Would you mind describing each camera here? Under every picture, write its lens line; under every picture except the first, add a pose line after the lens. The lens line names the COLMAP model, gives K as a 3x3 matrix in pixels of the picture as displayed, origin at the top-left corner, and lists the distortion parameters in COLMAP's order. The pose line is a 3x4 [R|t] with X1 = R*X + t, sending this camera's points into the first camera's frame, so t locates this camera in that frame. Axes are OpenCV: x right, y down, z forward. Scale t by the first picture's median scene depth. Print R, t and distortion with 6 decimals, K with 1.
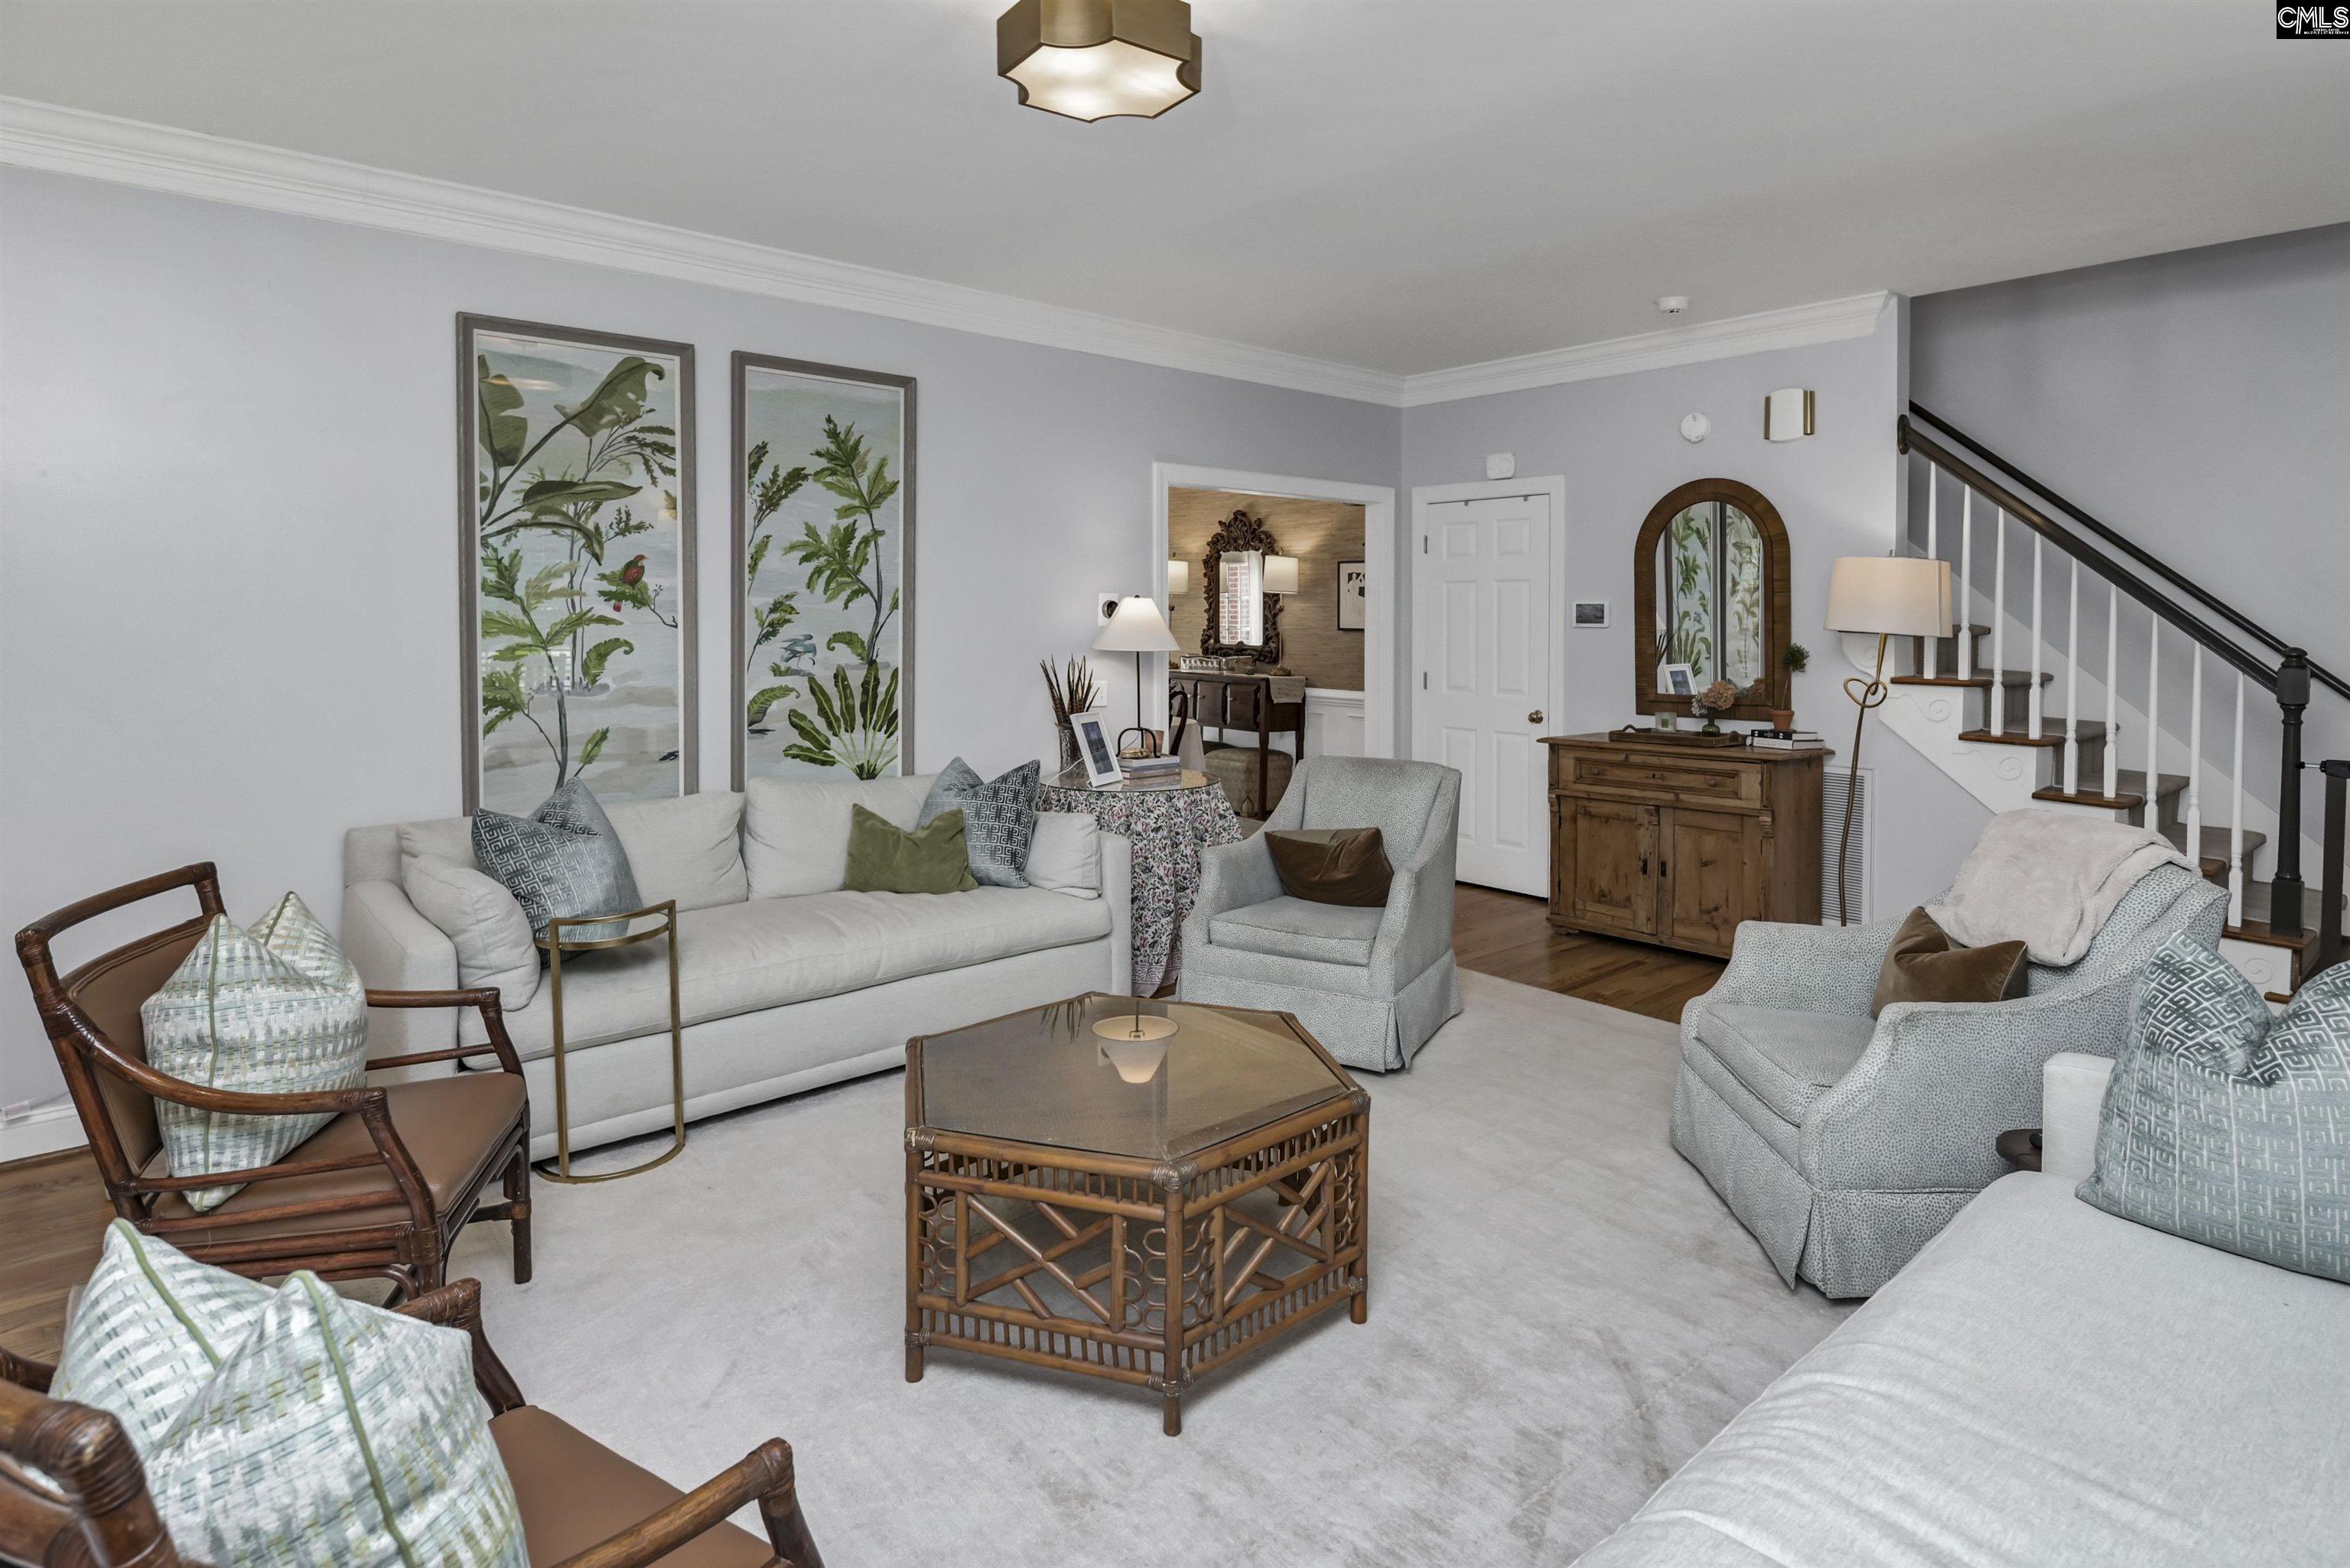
lens RADIAL K [[1216.2, 0, 1175.0], [0, 1216.2, 784.0], [0, 0, 1]] dist [-0.001303, -0.000247]
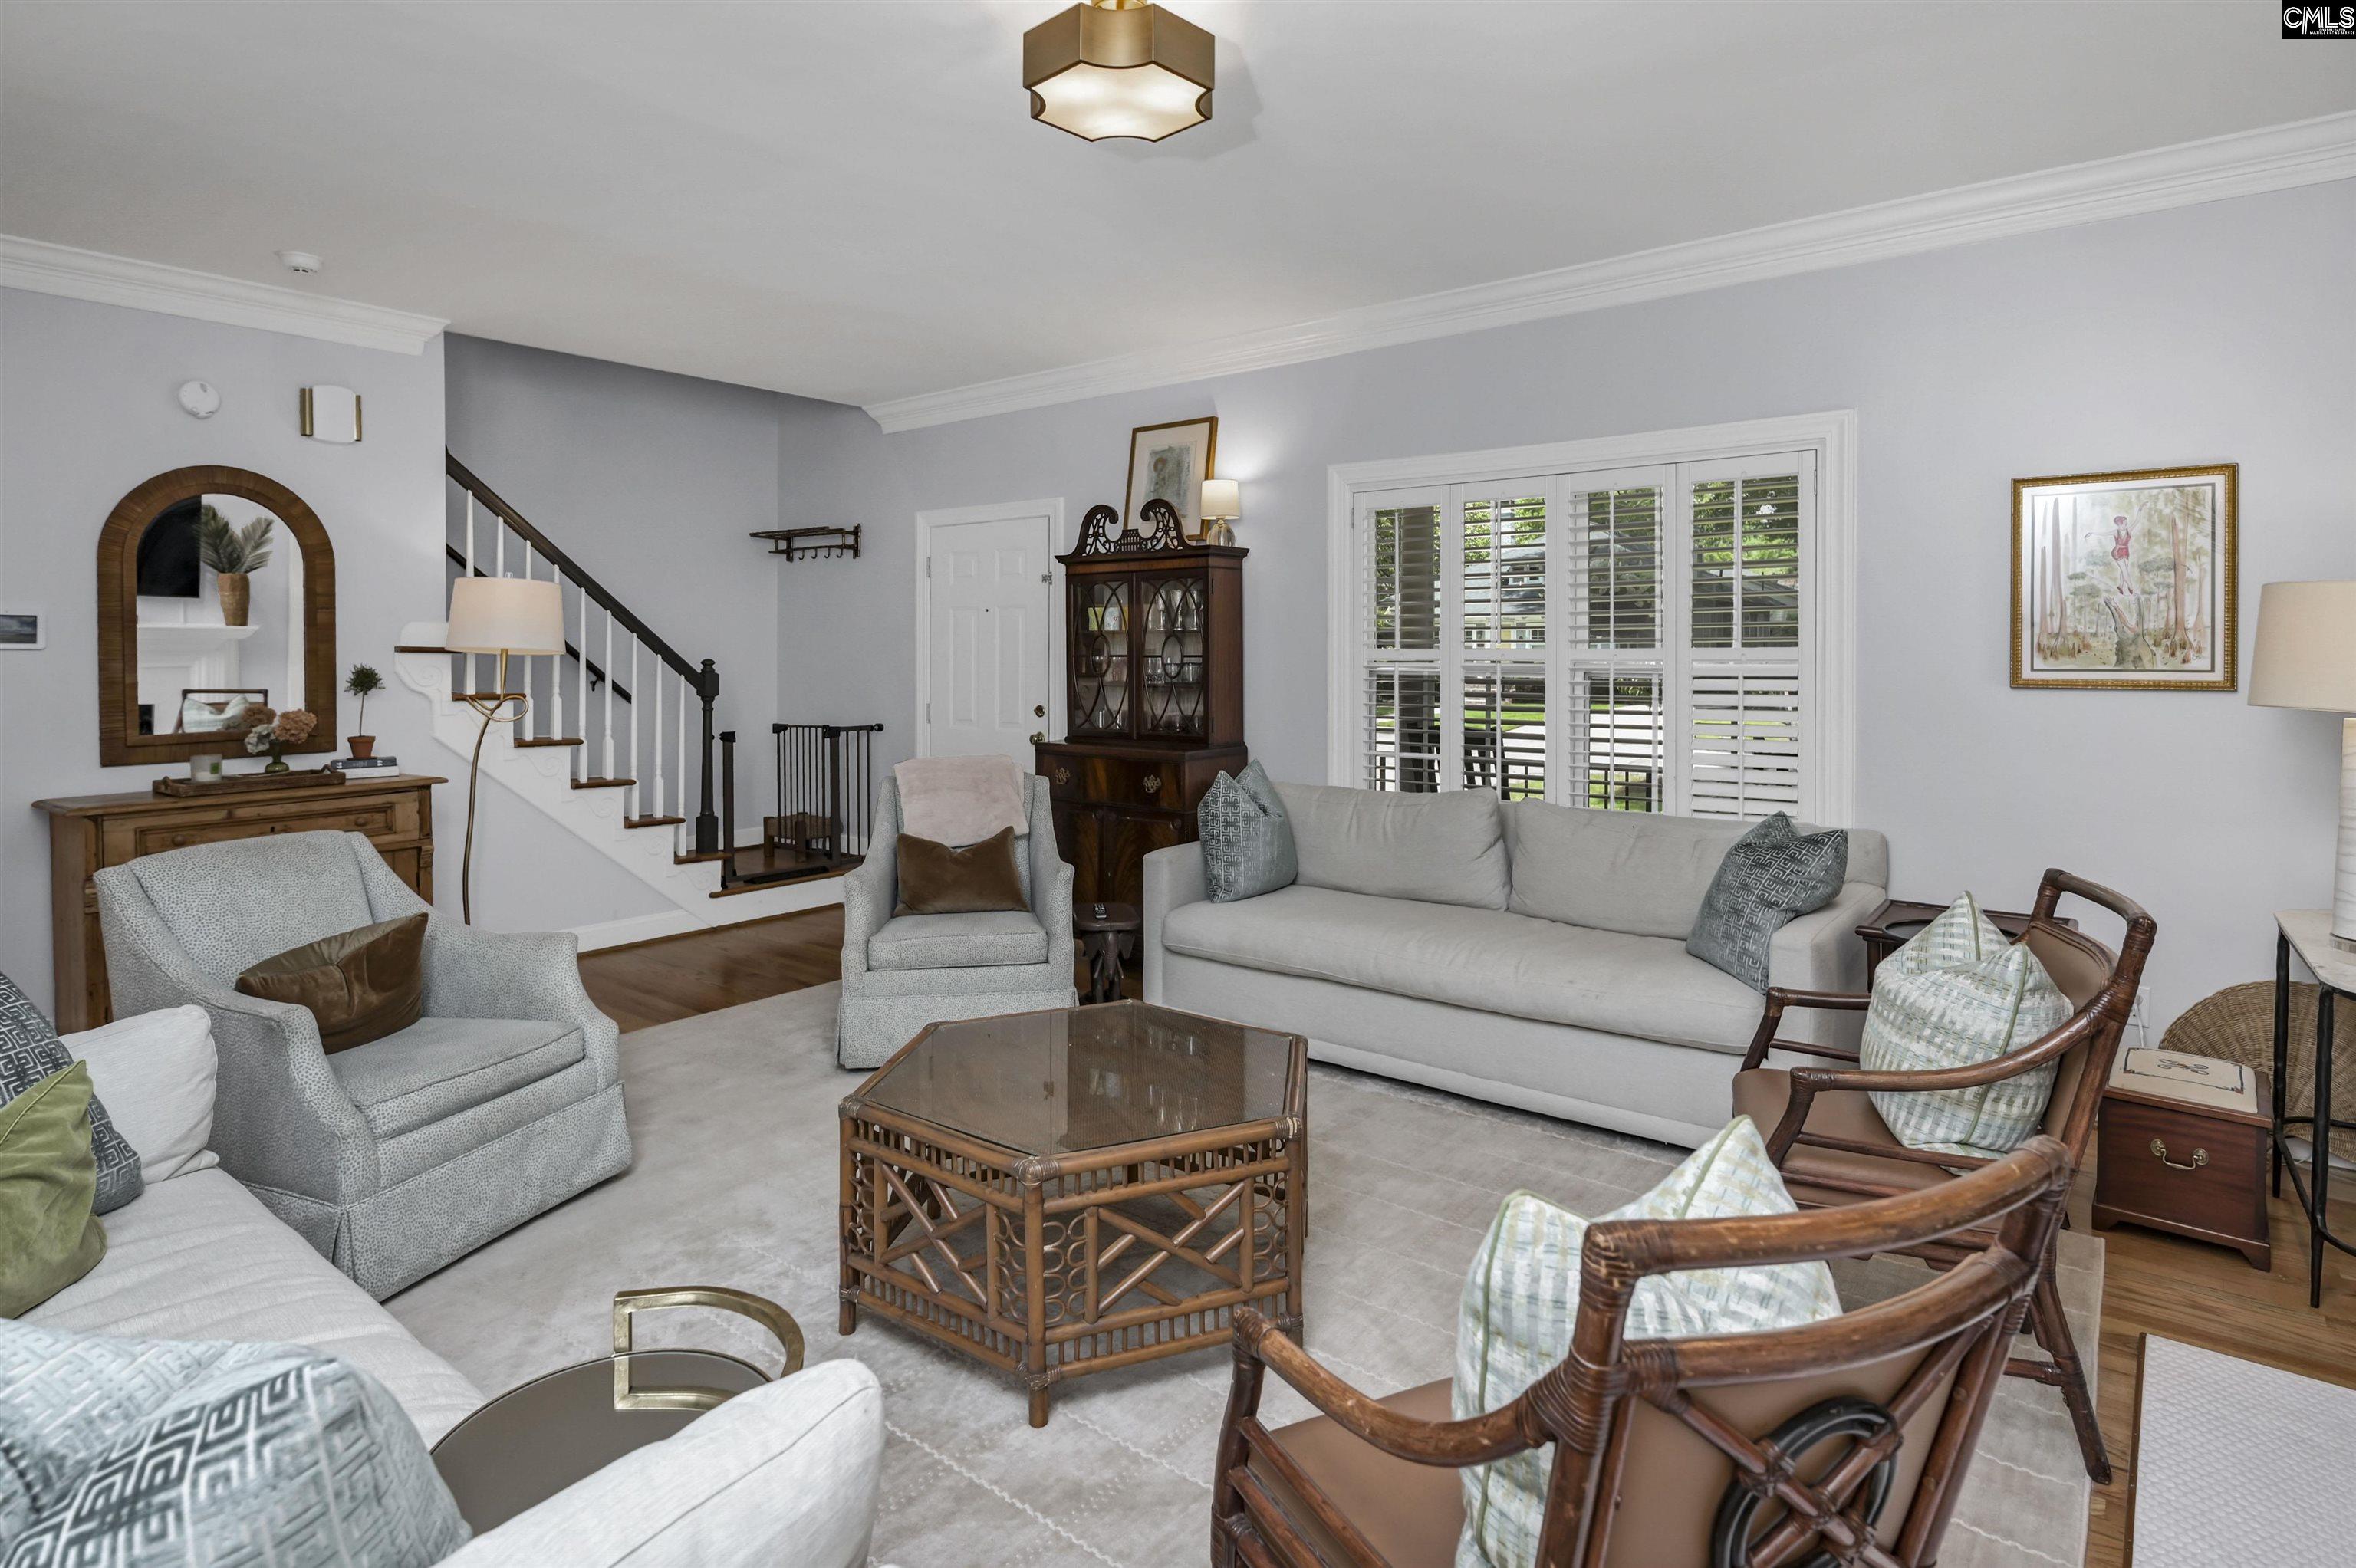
lens RADIAL K [[1198.5, 0, 1178.0], [0, 1198.5, 784.0], [0, 0, 1]] dist [0.002070, 0.000047]
pose [[-0.206519, -0.112294, 0.971977, -0.530261], [0.130496, 0.981356, 0.141104, -0.074814], [-0.969701, 0.155980, -0.188015, 0.590719]]
